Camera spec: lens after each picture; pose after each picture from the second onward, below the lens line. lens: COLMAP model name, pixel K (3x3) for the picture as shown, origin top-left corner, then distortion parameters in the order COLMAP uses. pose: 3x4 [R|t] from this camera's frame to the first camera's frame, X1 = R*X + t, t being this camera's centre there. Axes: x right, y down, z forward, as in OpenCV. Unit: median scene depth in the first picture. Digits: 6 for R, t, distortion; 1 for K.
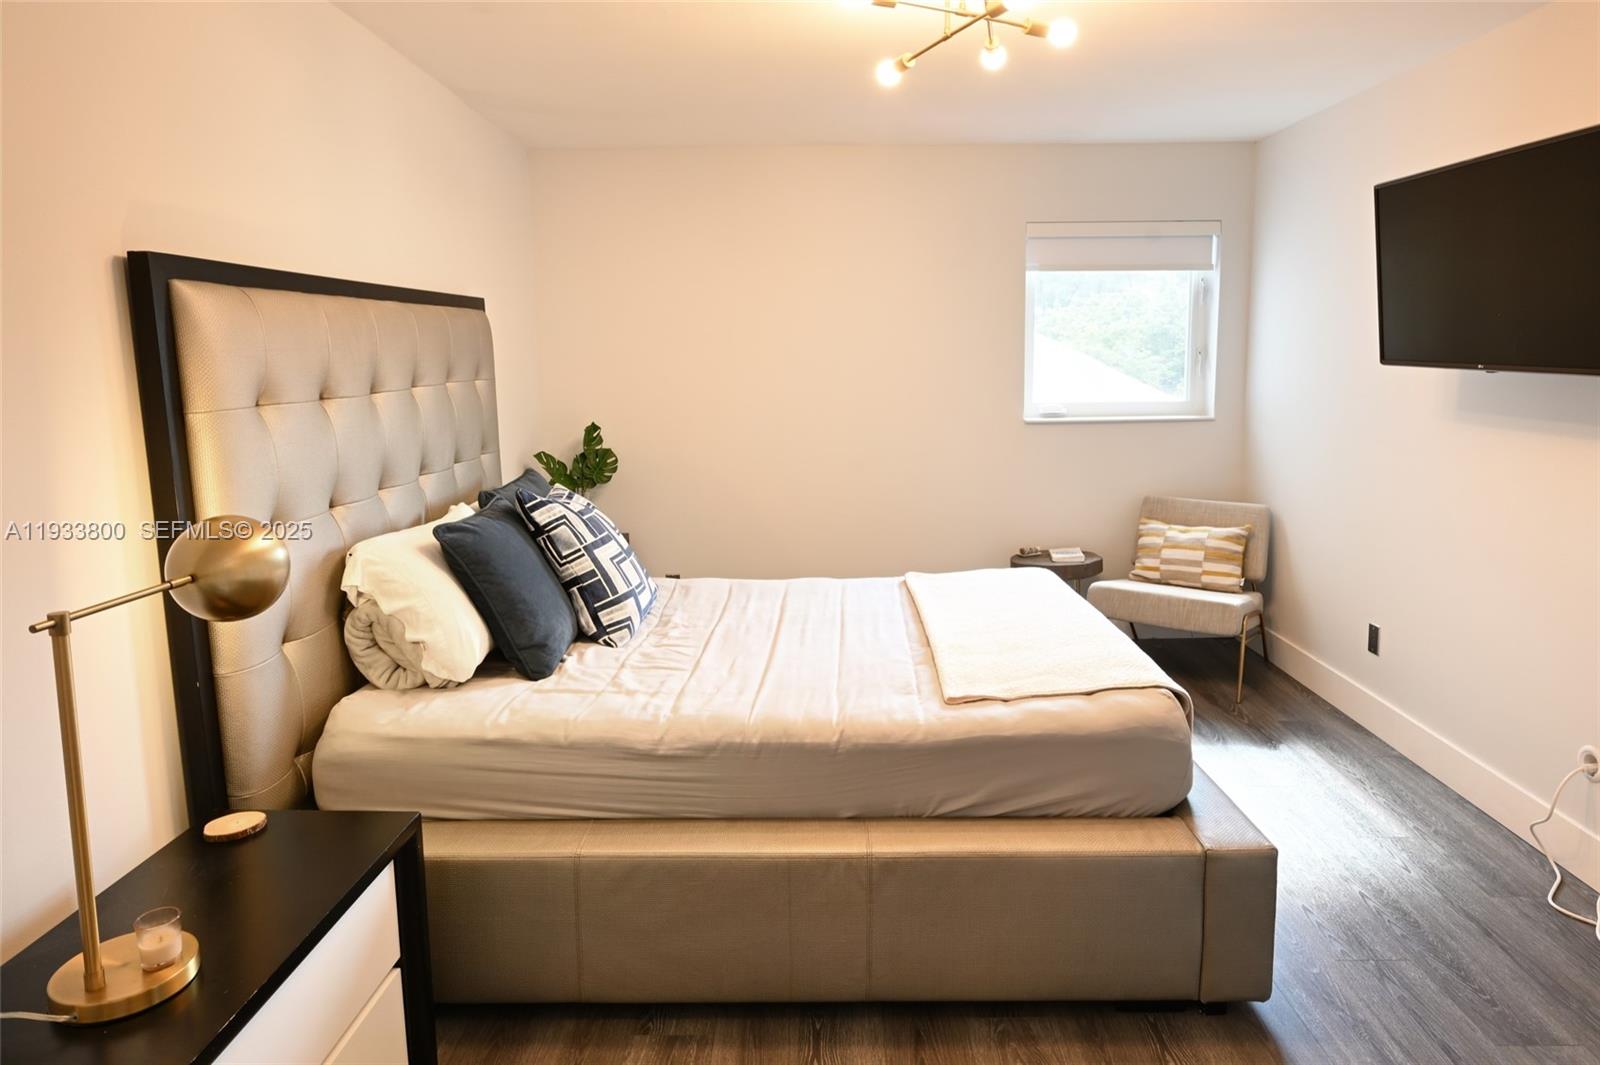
lens RADIAL K [[1045.8, 0, 868.2], [0, 1045.8, 477.0], [0, 0, 1]] dist [-0.000154, 0.000013]
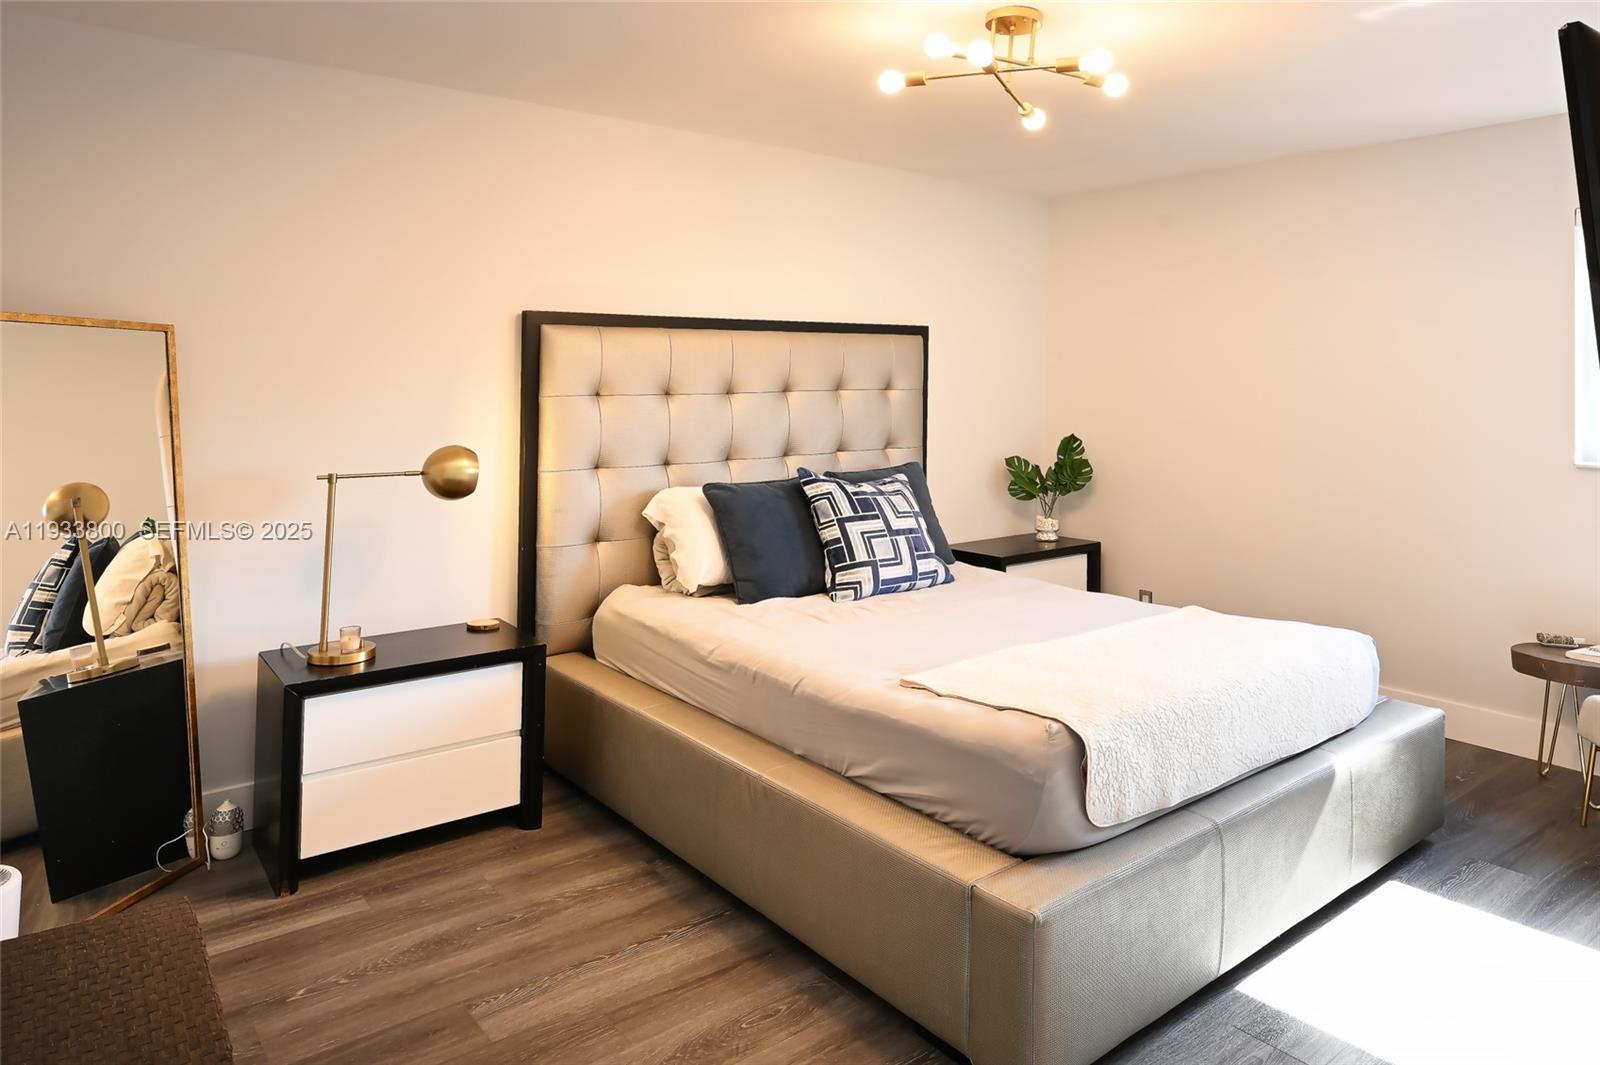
lens RADIAL K [[1048.7, 0, 797.5], [0, 1048.7, 305.3], [0, 0, 1]] dist [-0.003307, 0.002791]
pose [[0.610233, -0.044221, -0.790986, 0.723079], [-0.103255, 0.985485, -0.134754, -0.012222], [0.785464, 0.163904, 0.596810, 0.159597]]
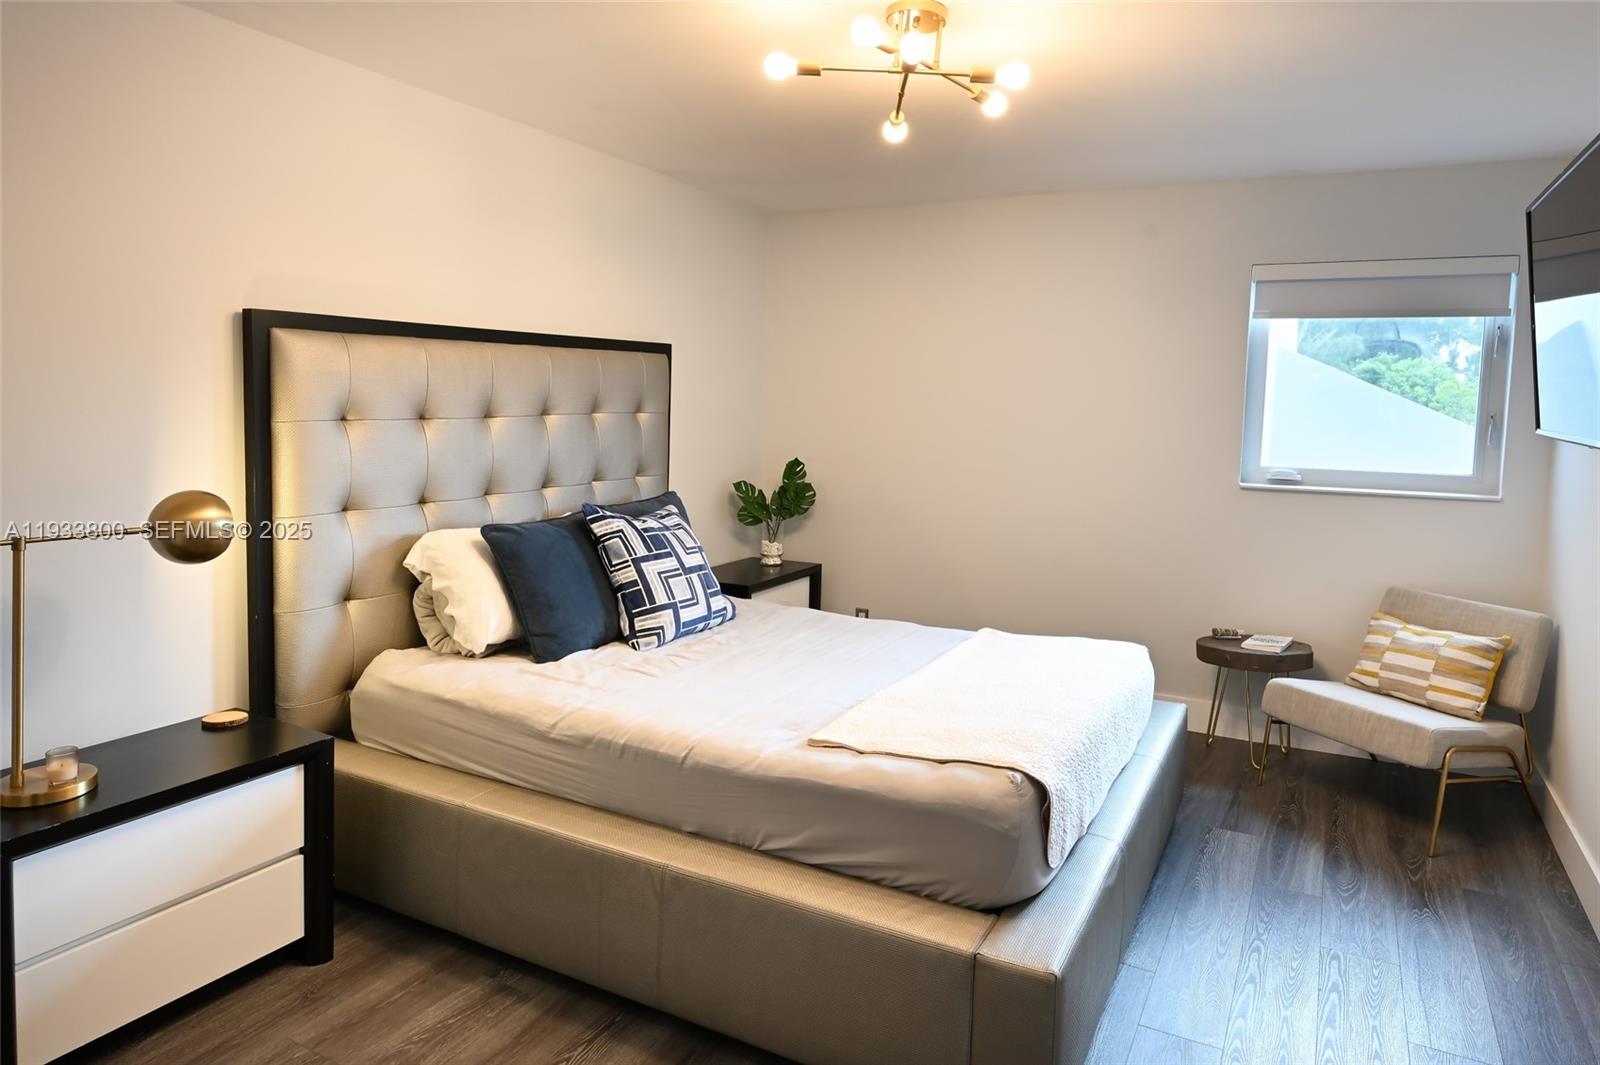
lens RADIAL K [[1051.3, 0, 795.6], [0, 1051.3, 441.9], [0, 0, 1]] dist [0.000545, 0.002632]
pose [[0.875528, 0.050725, -0.480497, 0.432711], [-0.088784, 0.994430, -0.056795, -0.011113], [0.474940, 0.092386, 0.875155, 0.067779]]
